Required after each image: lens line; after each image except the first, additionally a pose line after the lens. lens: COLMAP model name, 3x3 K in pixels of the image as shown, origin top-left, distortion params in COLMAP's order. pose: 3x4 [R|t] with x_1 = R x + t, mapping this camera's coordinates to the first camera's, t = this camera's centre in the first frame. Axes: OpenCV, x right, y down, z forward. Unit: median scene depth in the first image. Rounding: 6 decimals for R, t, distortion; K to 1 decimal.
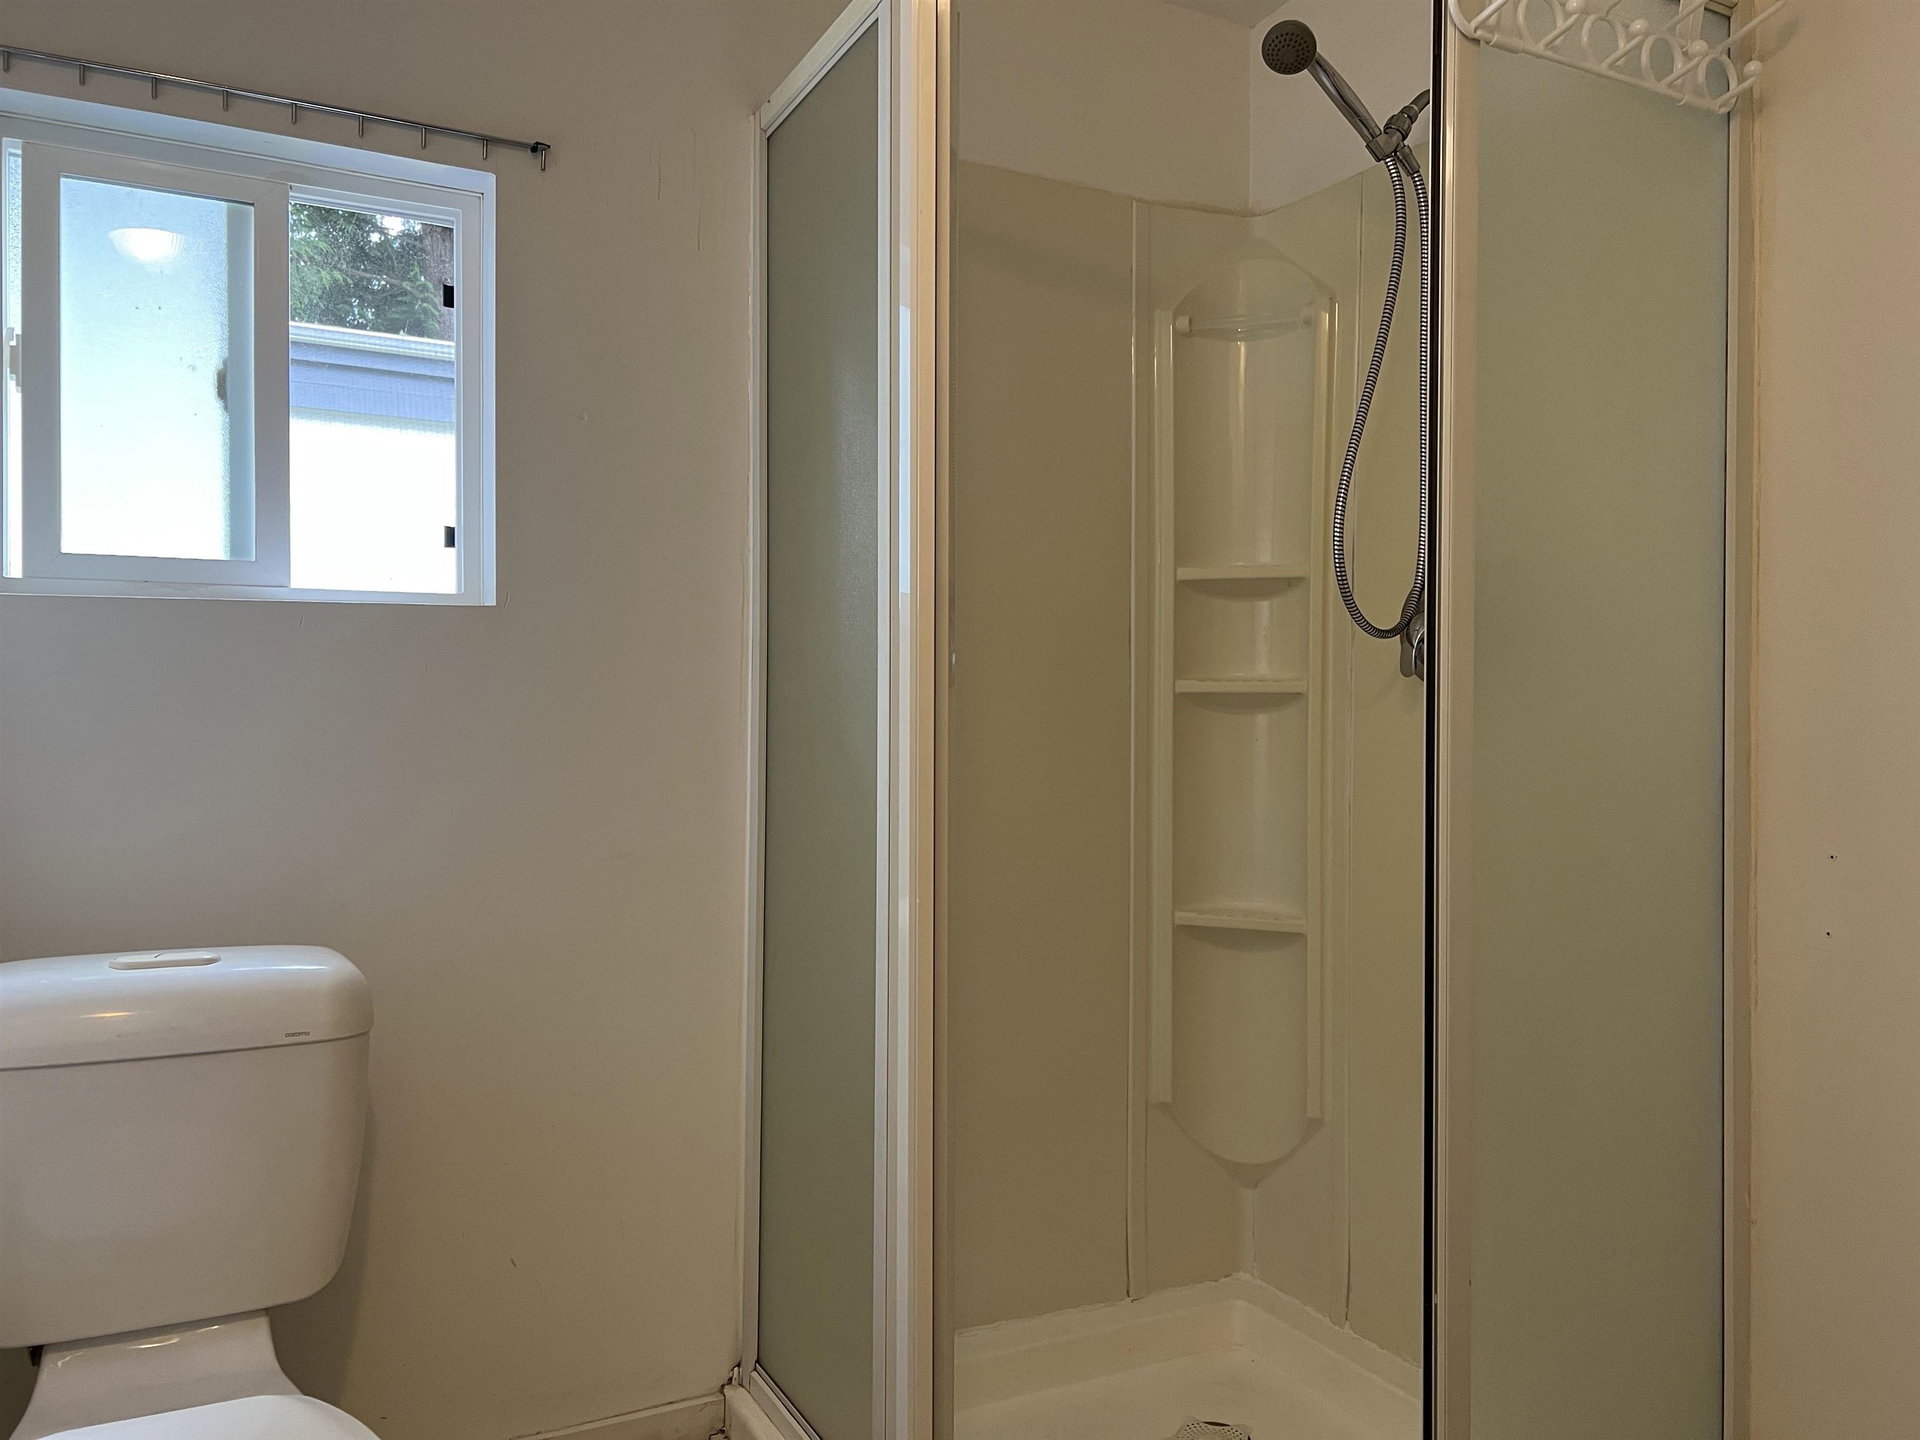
lens RADIAL K [[1435.3, 0, 968.0], [0, 1435.3, 716.0], [0, 0, 1]] dist [0.053281, -0.049148]
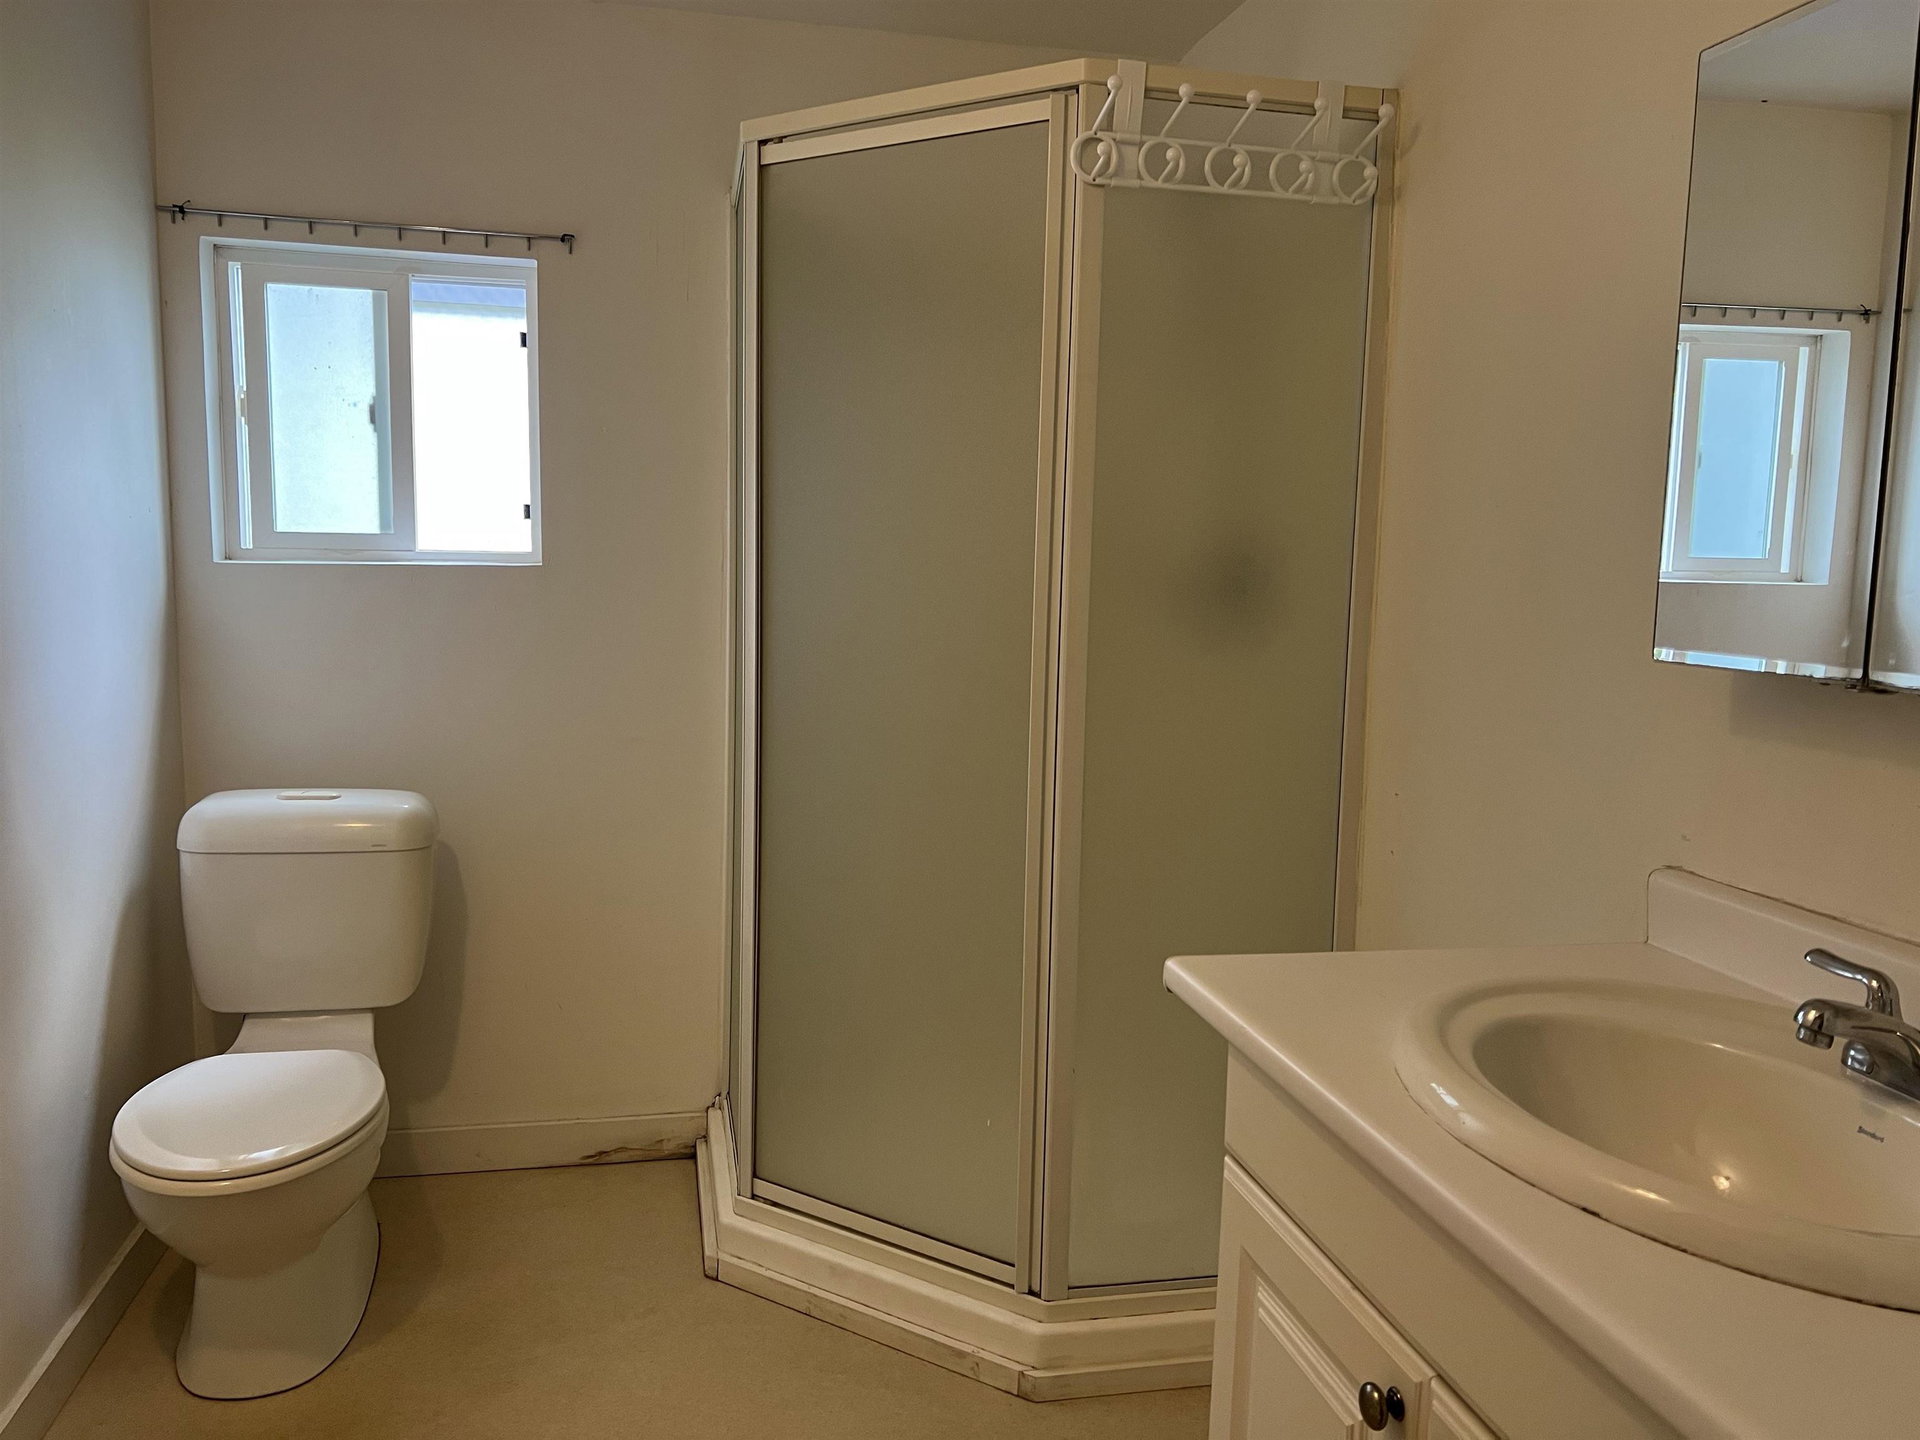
lens RADIAL K [[1435.3, 0, 952.0], [0, 1435.3, 724.3], [0, 0, 1]] dist [0.053281, -0.049148]
pose [[0.963935, 0.047256, -0.261907, 0.499897], [-0.019680, 0.994072, 0.106931, -0.088193], [0.265407, -0.097920, 0.959151, -0.323294]]
